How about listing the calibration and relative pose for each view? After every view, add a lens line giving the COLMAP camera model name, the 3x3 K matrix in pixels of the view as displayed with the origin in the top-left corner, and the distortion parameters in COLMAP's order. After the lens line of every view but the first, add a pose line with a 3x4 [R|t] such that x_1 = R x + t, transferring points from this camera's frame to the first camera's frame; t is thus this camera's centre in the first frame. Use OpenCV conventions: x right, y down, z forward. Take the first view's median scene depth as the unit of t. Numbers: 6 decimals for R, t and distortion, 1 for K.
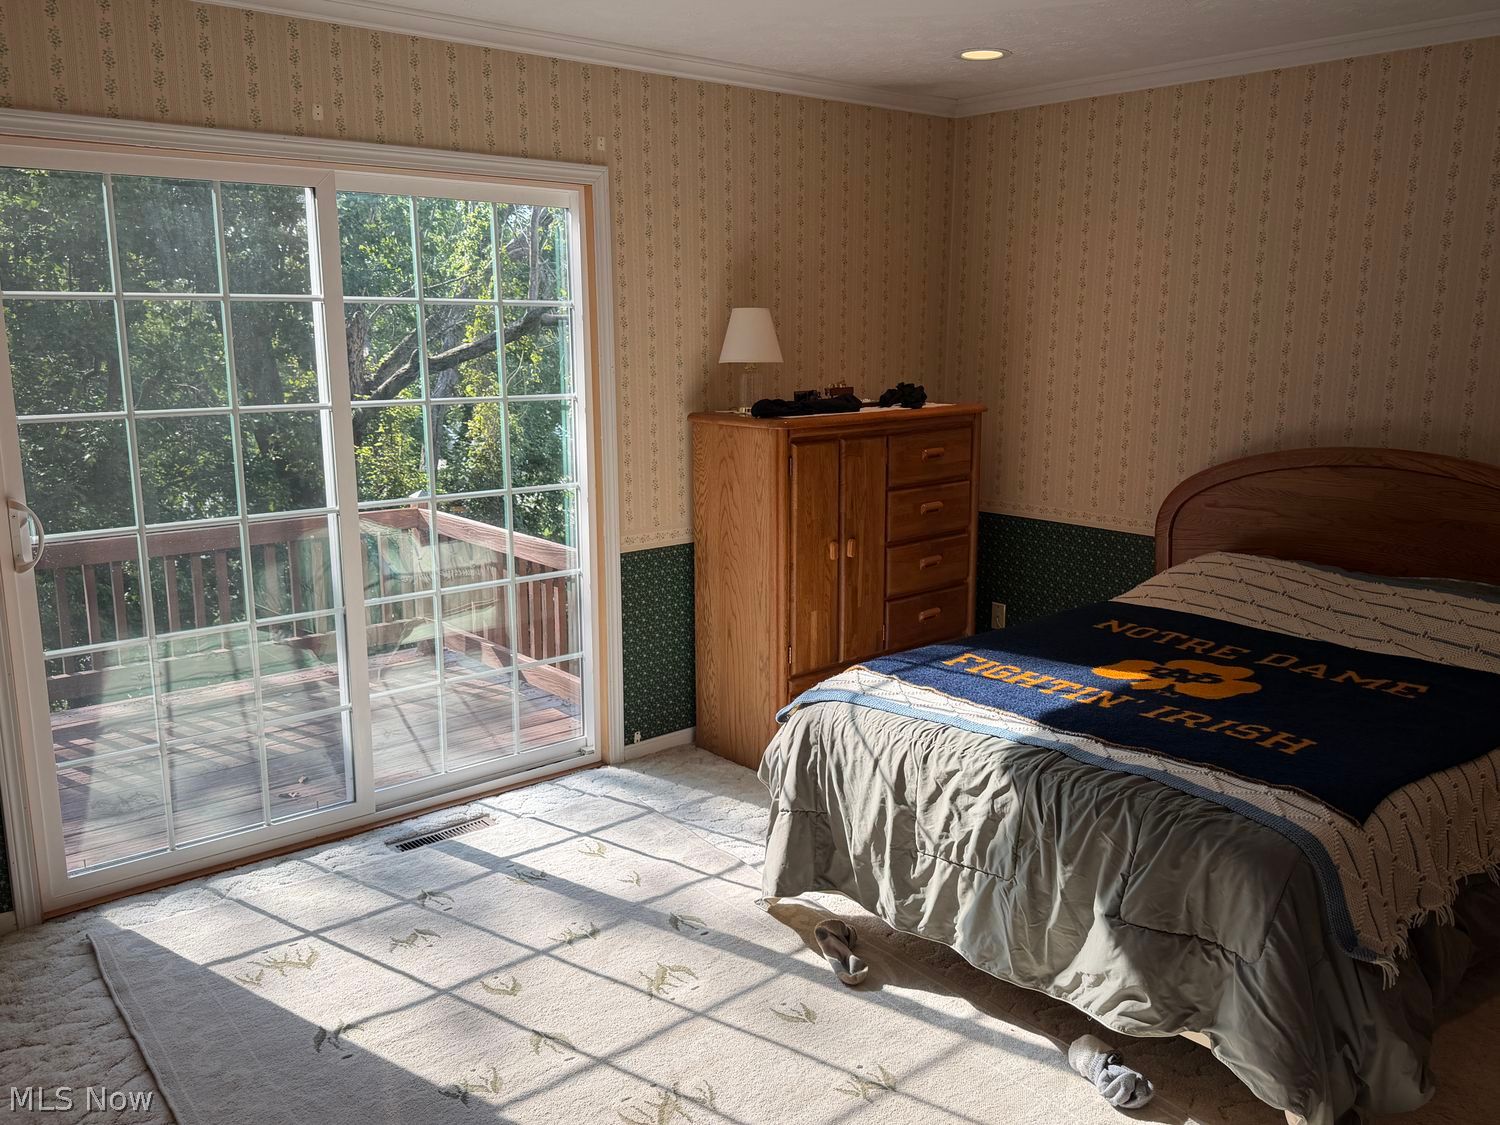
lens RADIAL K [[1223.2, 0, 748.4], [0, 1223.2, 559.8], [0, 0, 1]] dist [-0.008738, -0.005962]
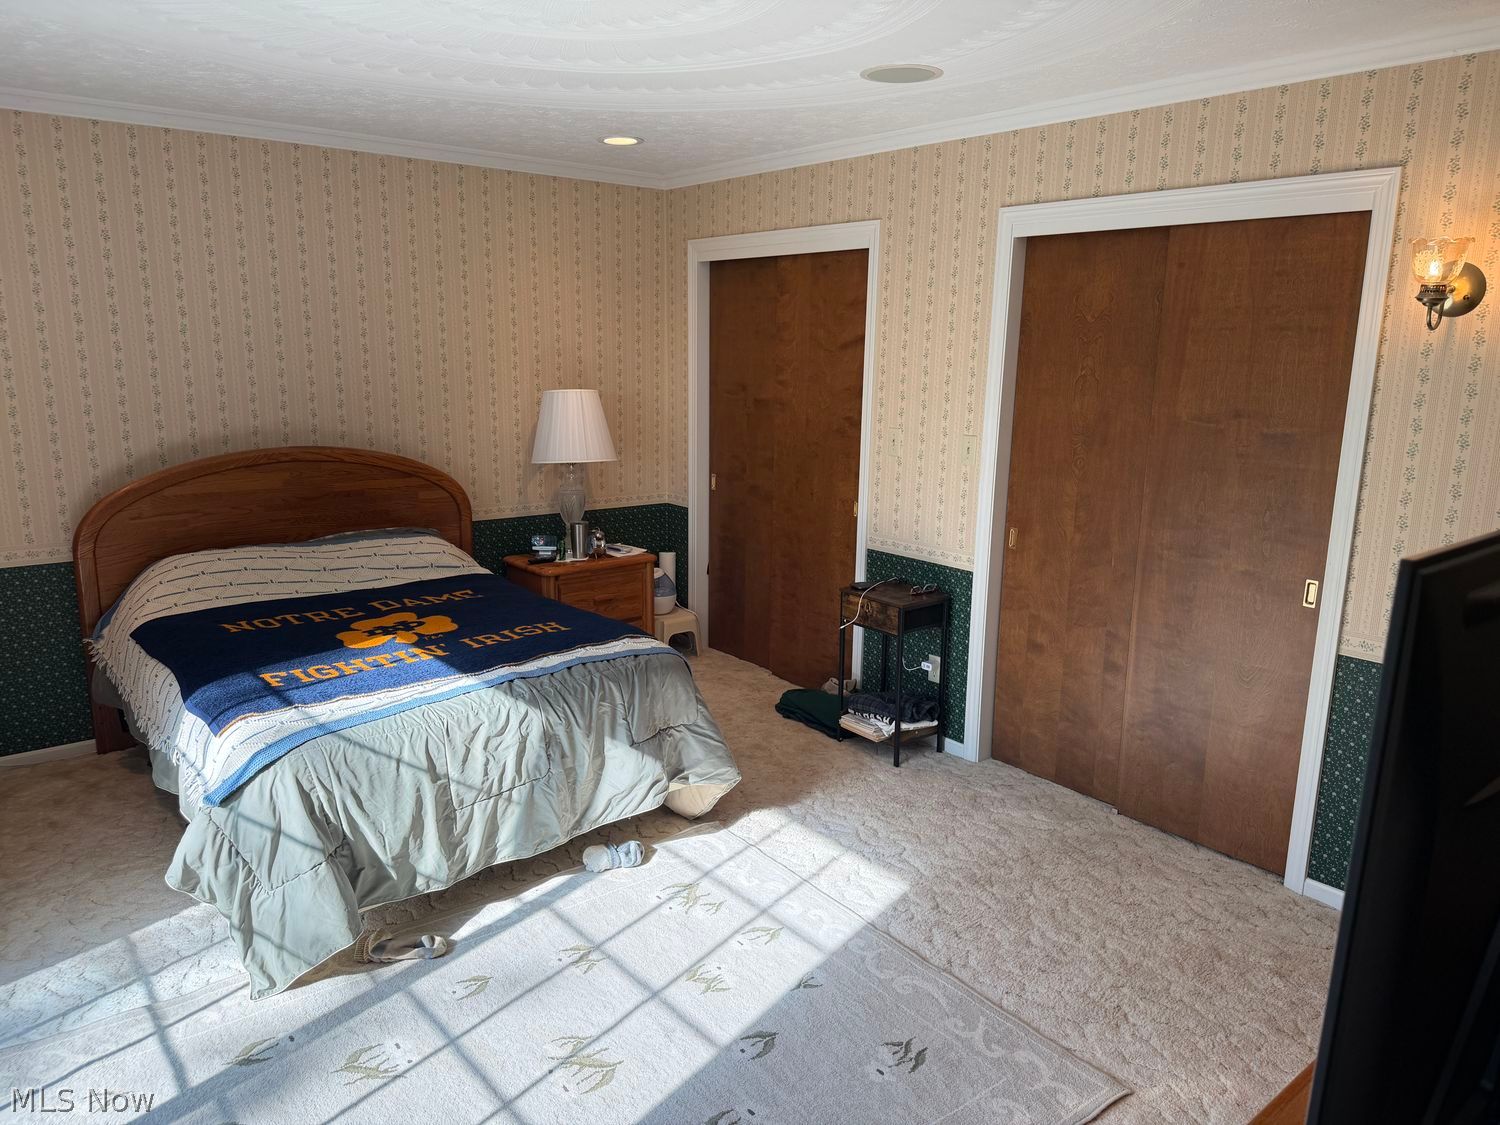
lens RADIAL K [[1047.8, 0, 747.4], [0, 1047.8, 562.9], [0, 0, 1]] dist [-0.008596, -0.002302]
pose [[-0.015452, -0.201549, 0.979357, -0.776415], [0.171882, 0.964358, 0.201174, -0.140957], [-0.984996, 0.171442, 0.019742, 0.639131]]
